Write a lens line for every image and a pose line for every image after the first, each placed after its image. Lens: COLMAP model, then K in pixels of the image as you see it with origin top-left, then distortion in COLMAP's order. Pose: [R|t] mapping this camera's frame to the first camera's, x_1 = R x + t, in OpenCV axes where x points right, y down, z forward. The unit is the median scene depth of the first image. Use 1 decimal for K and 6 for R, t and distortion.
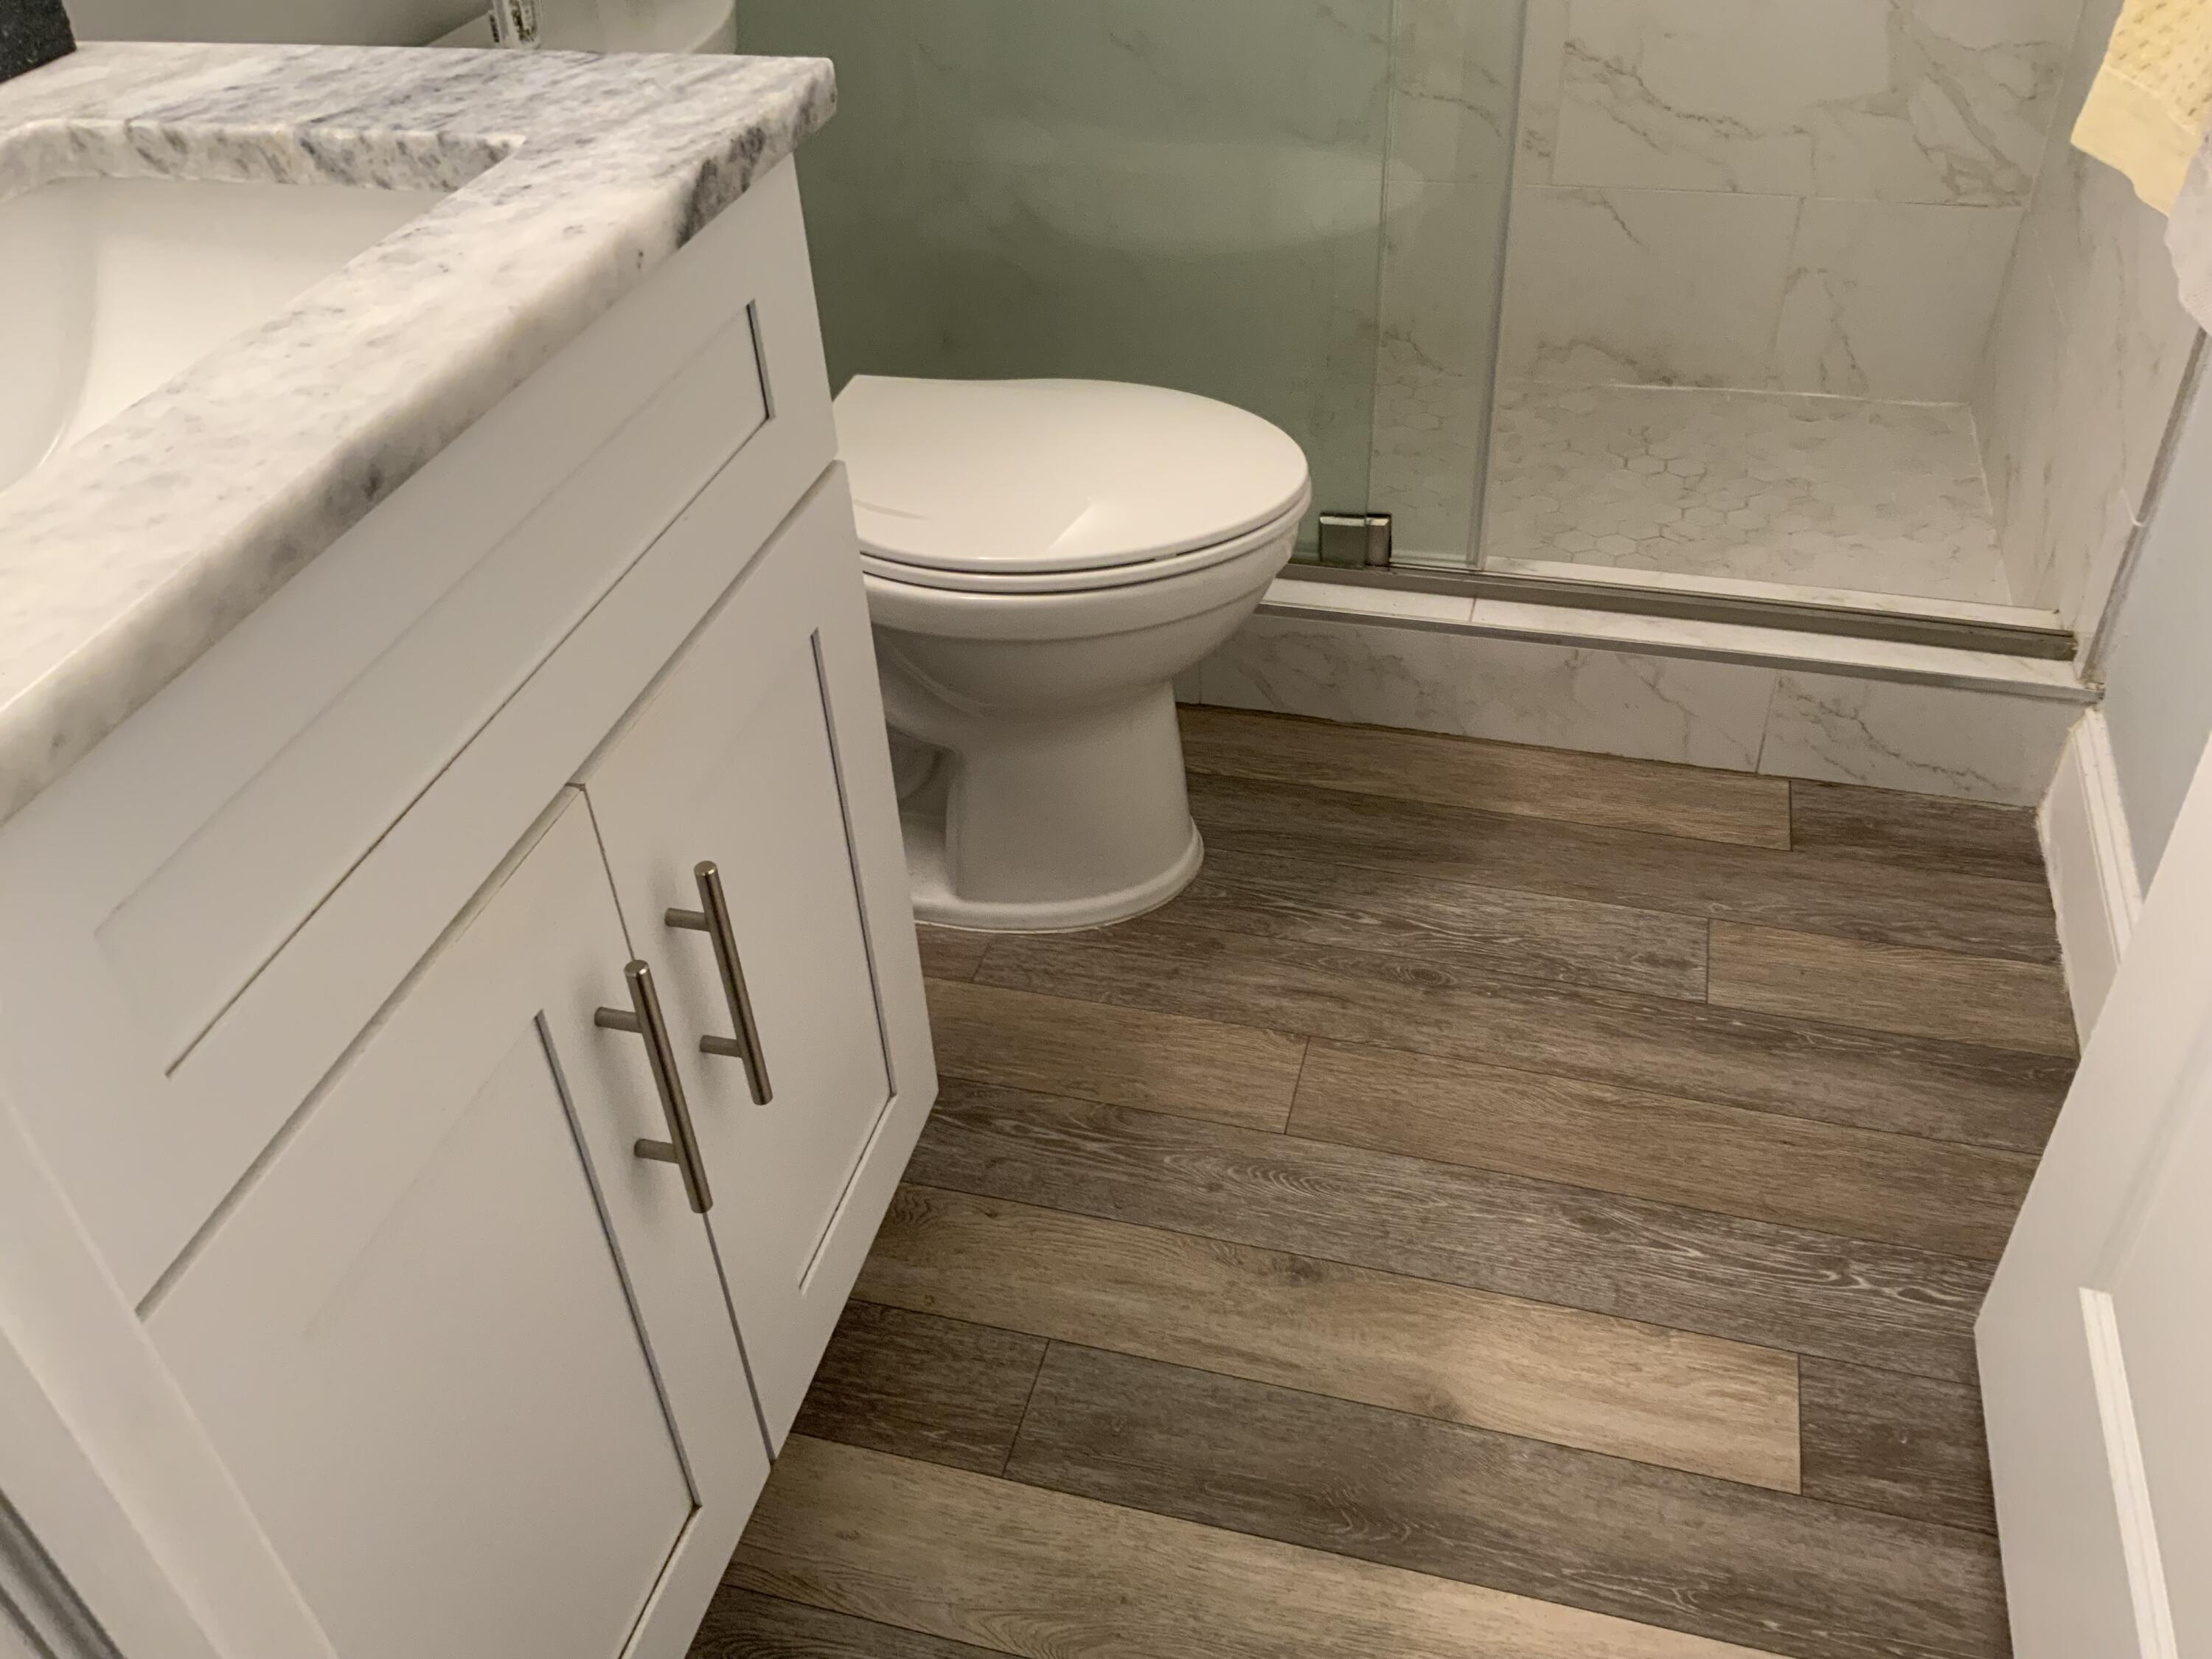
lens RADIAL K [[1830.9, 0, 1106.0], [0, 1830.9, 829.5], [0, 0, 1]] dist [0.076307, -0.112814]
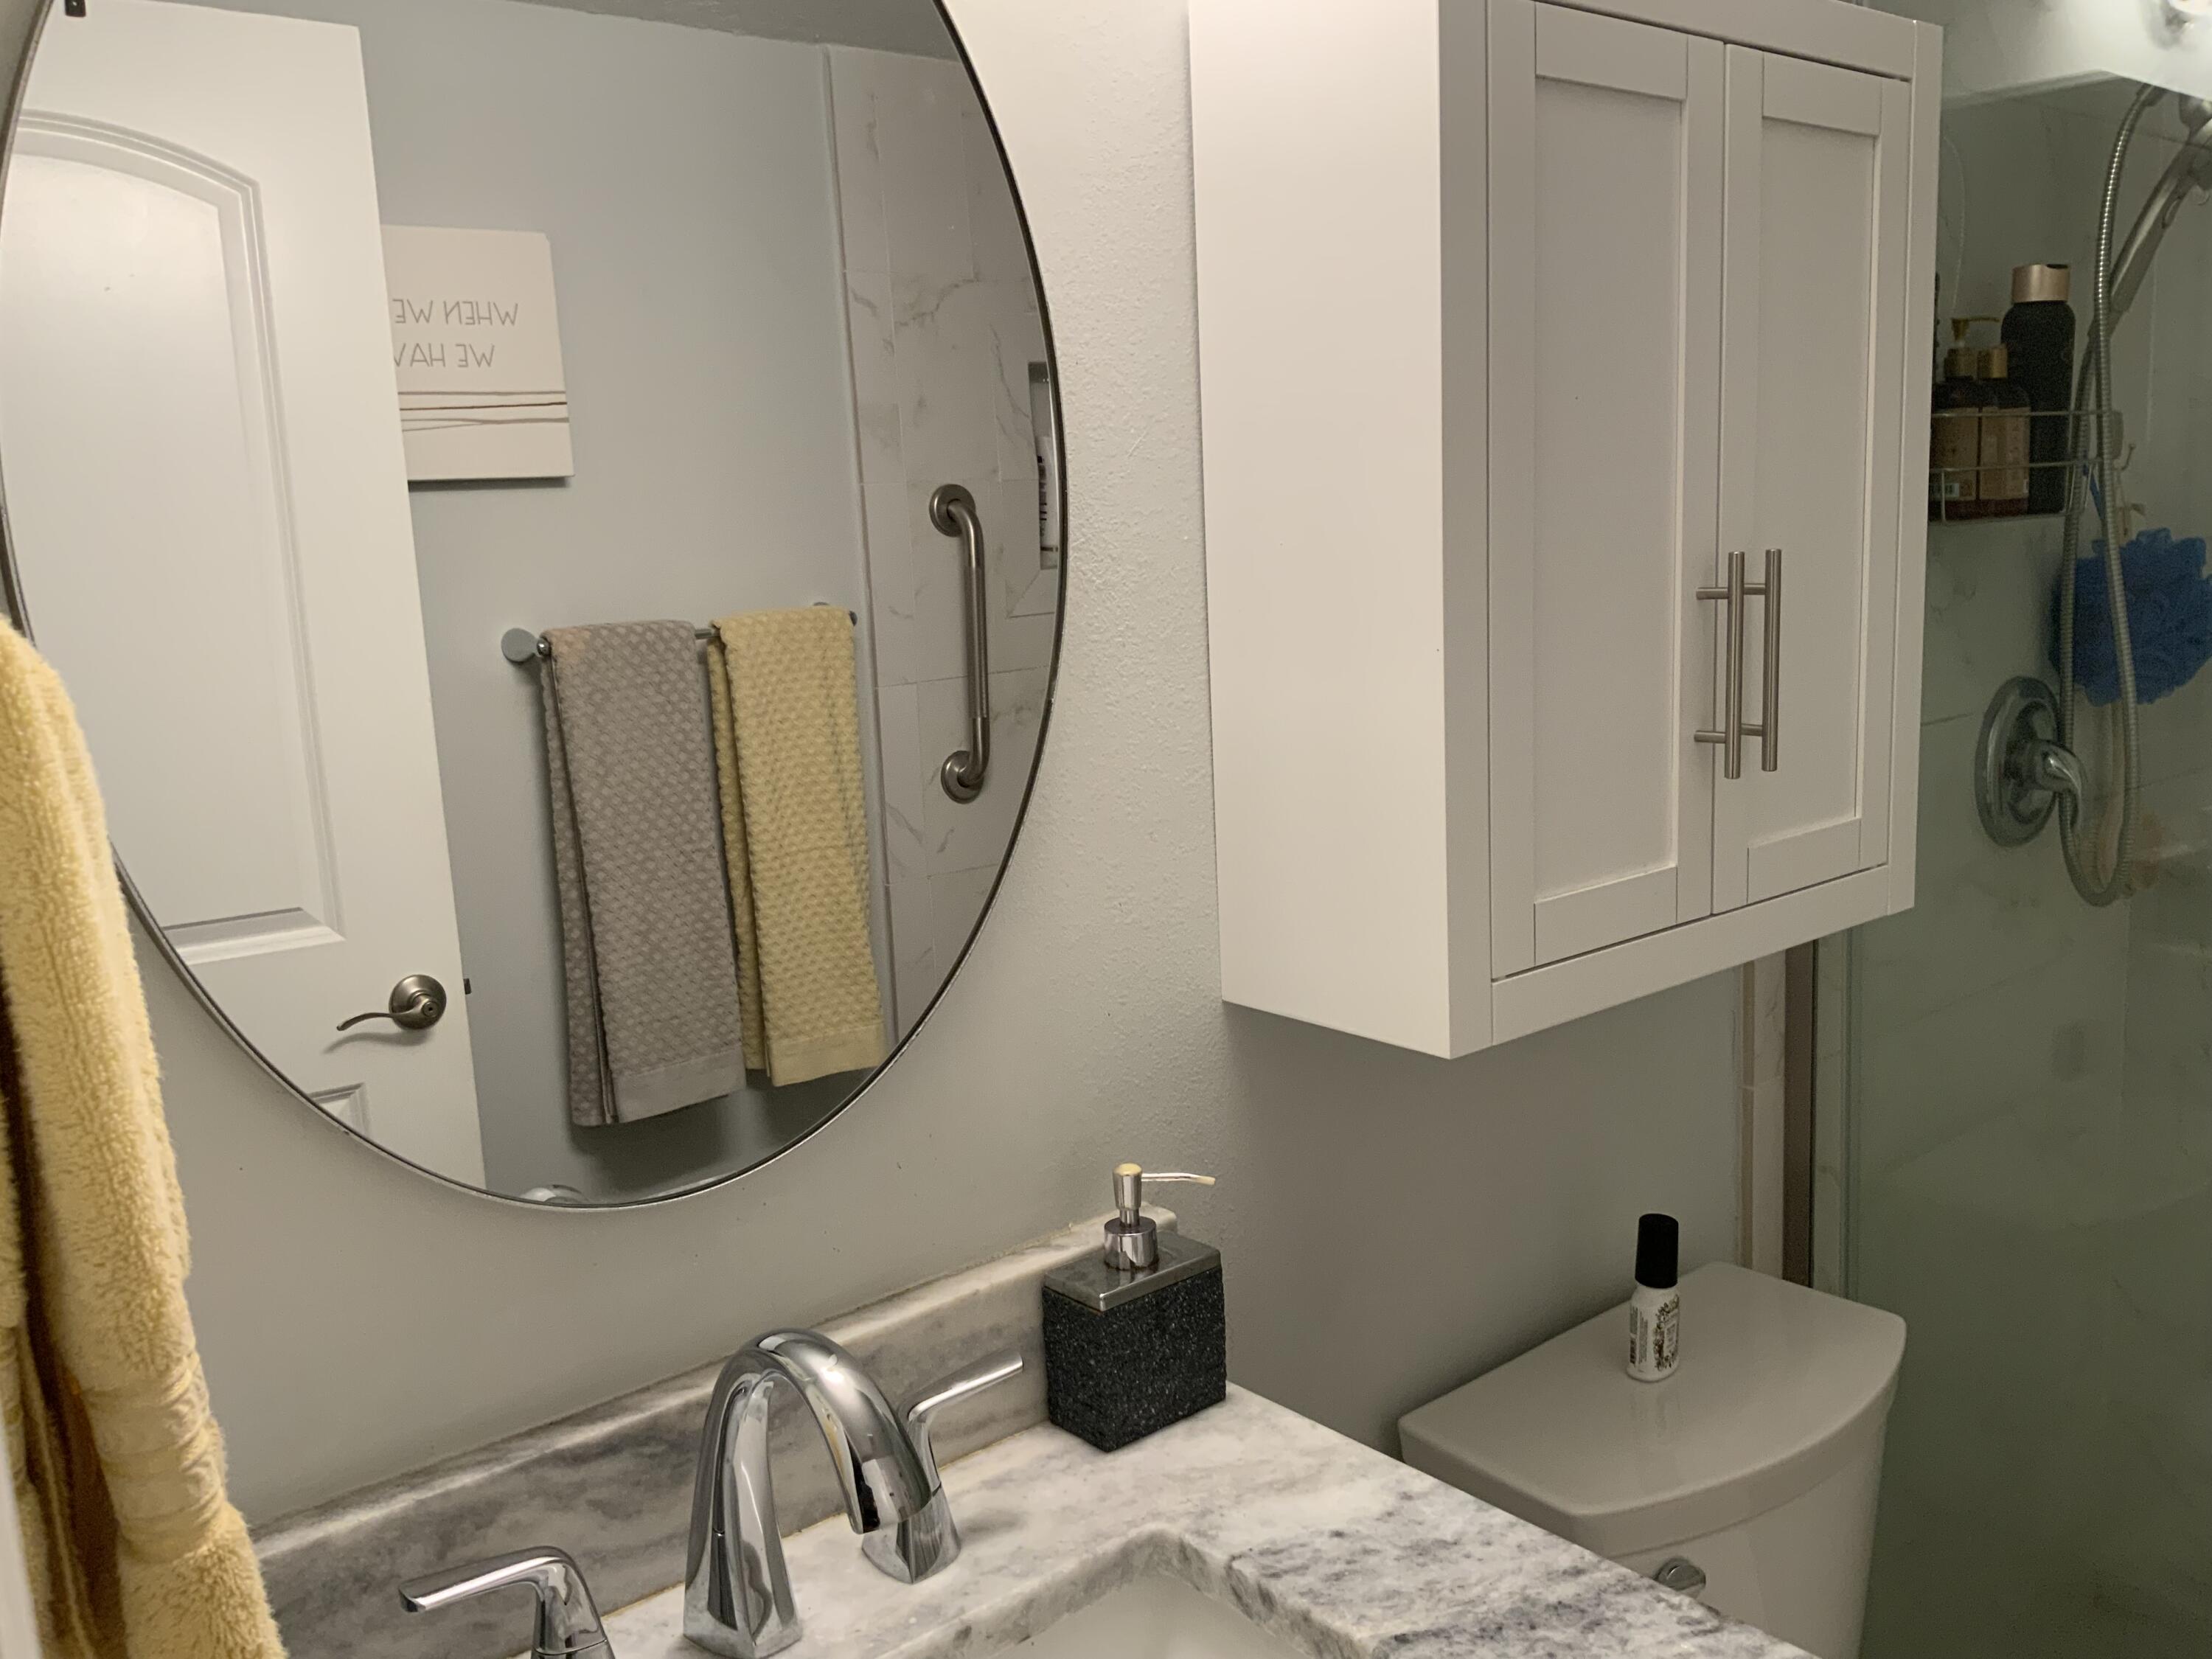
lens RADIAL K [[1830.9, 0, 1106.0], [0, 1830.9, 829.5], [0, 0, 1]] dist [0.076307, -0.112814]
pose [[0.820218, 0.097668, -0.563652, -0.040681], [-0.343145, 0.872367, -0.348179, -0.264438], [0.457705, 0.478996, 0.749045, 0.016928]]
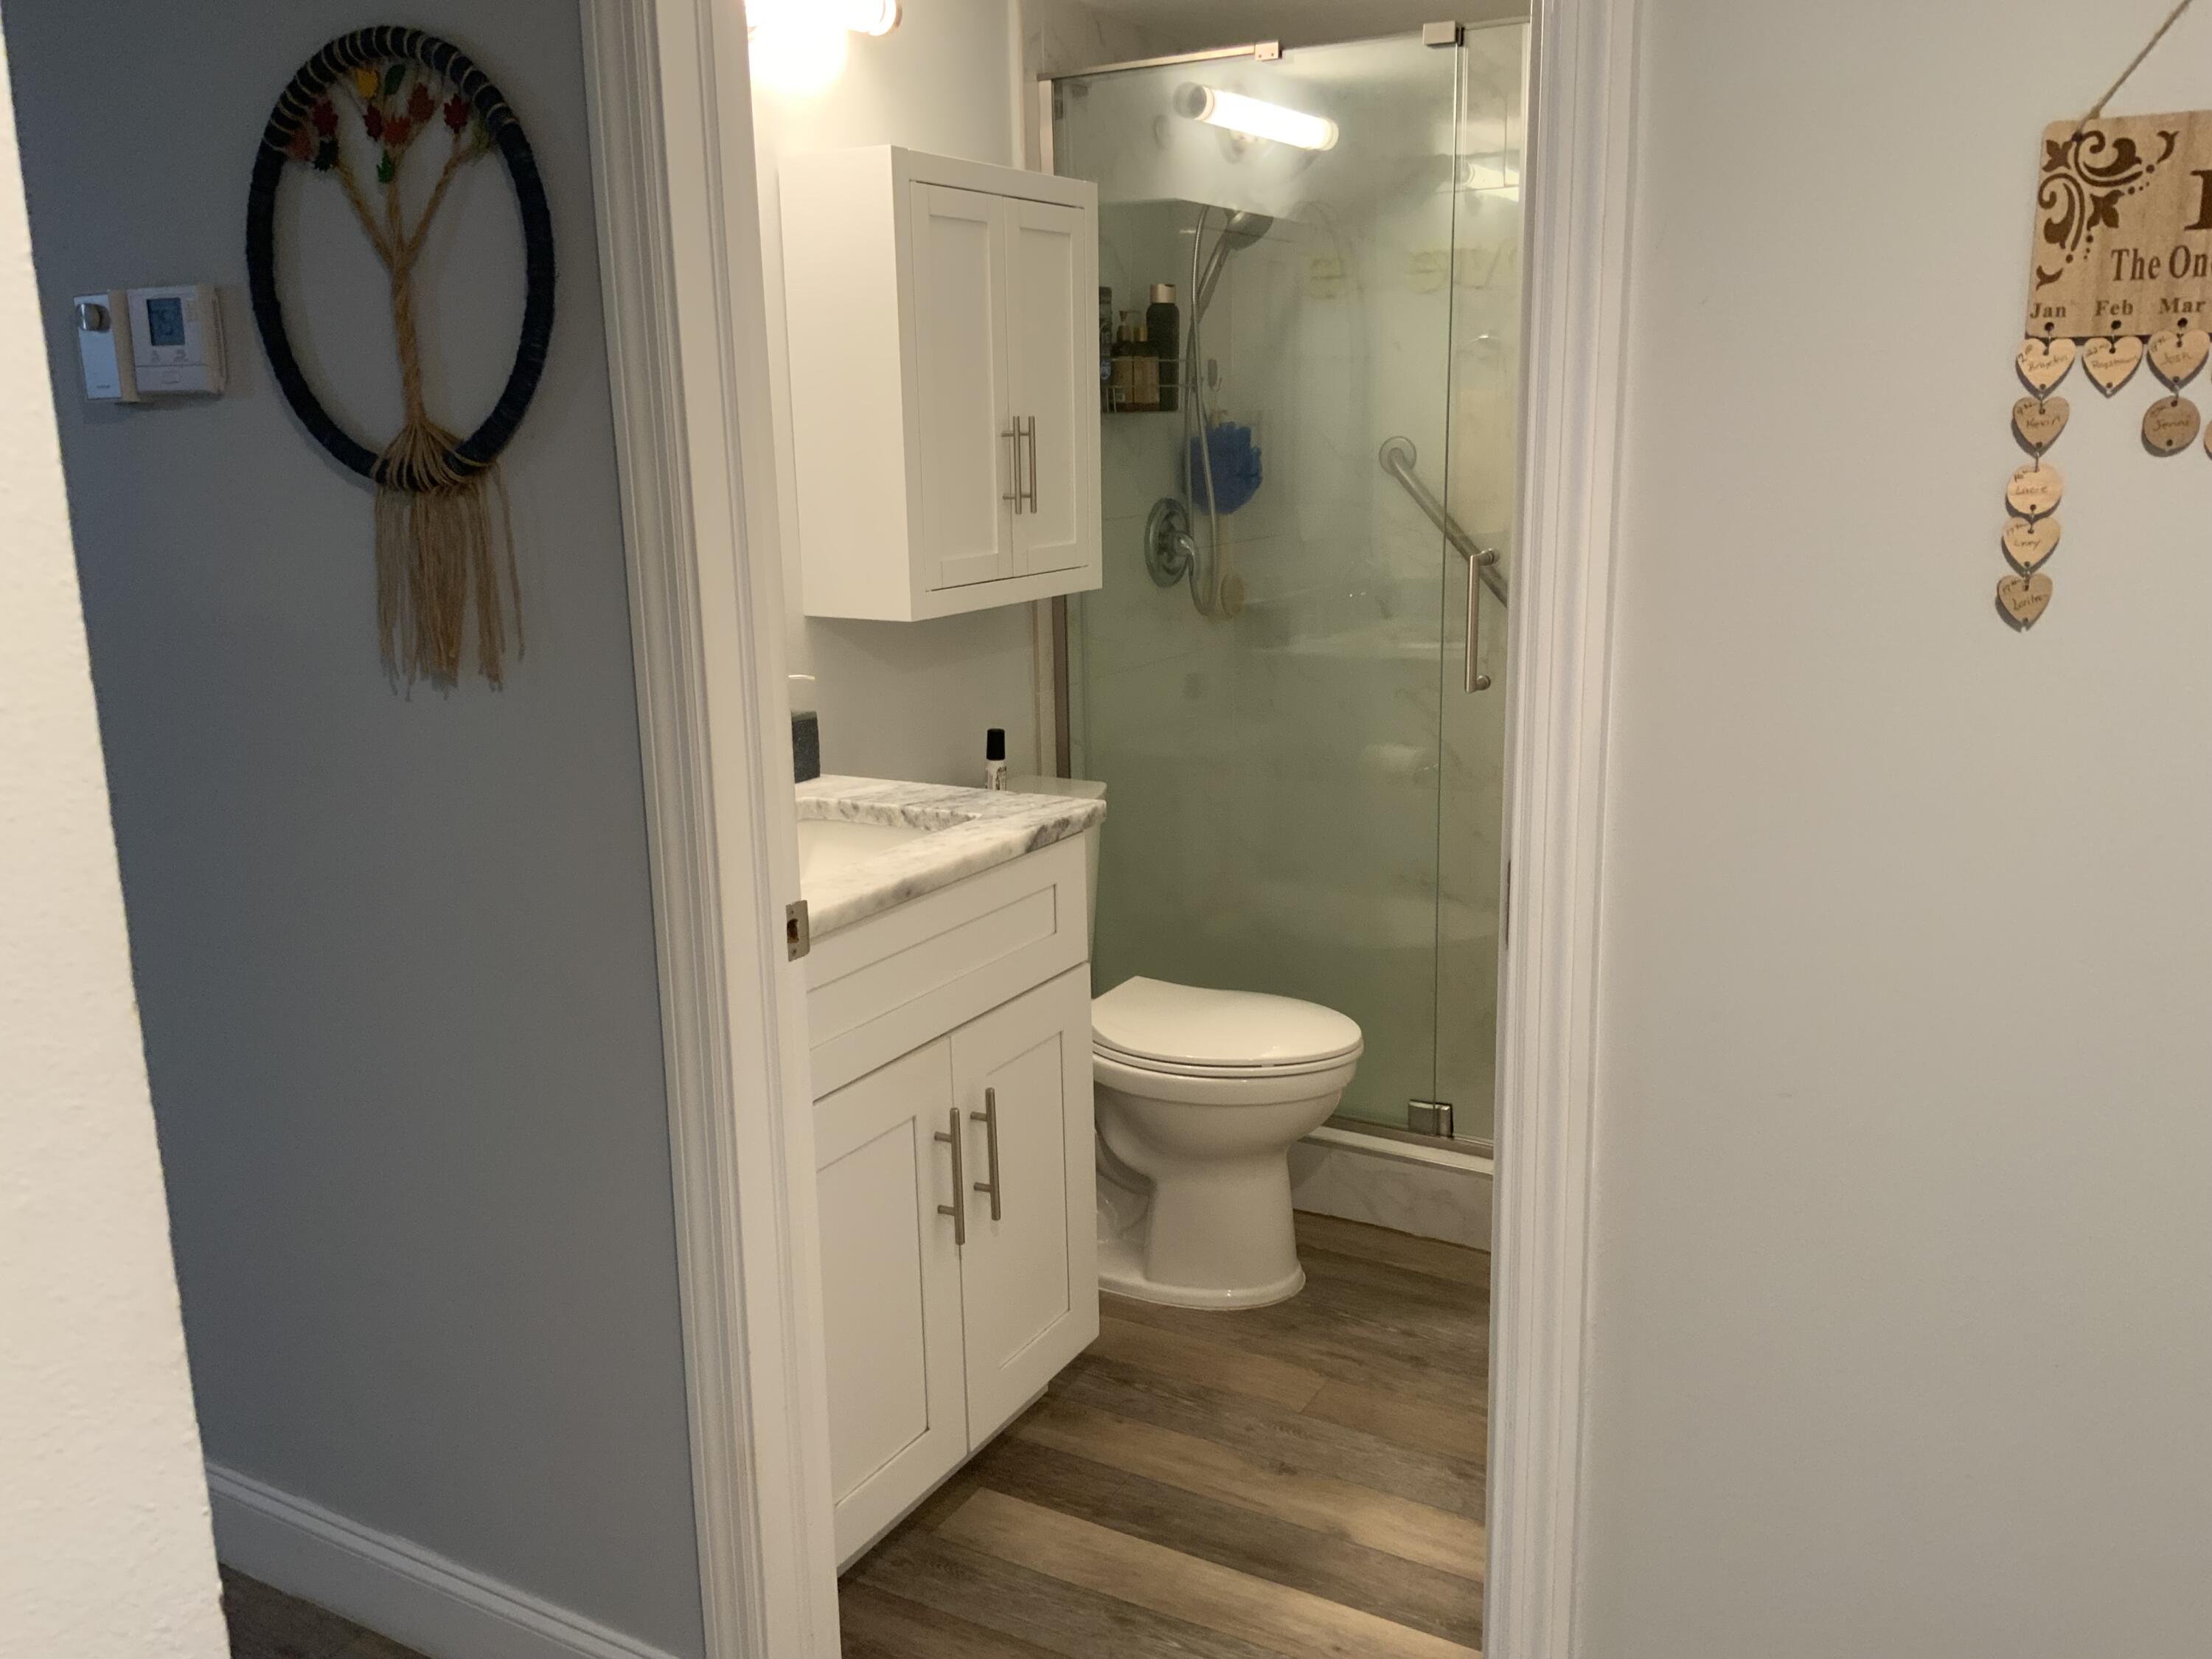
lens RADIAL K [[1830.9, 0, 1106.0], [0, 1830.9, 829.5], [0, 0, 1]] dist [0.076307, -0.112814]
pose [[0.966433, 0.081080, -0.243791, 0.353219], [-0.175637, 0.901036, -0.396593, 0.462880], [0.187509, 0.426099, 0.885031, -0.903381]]
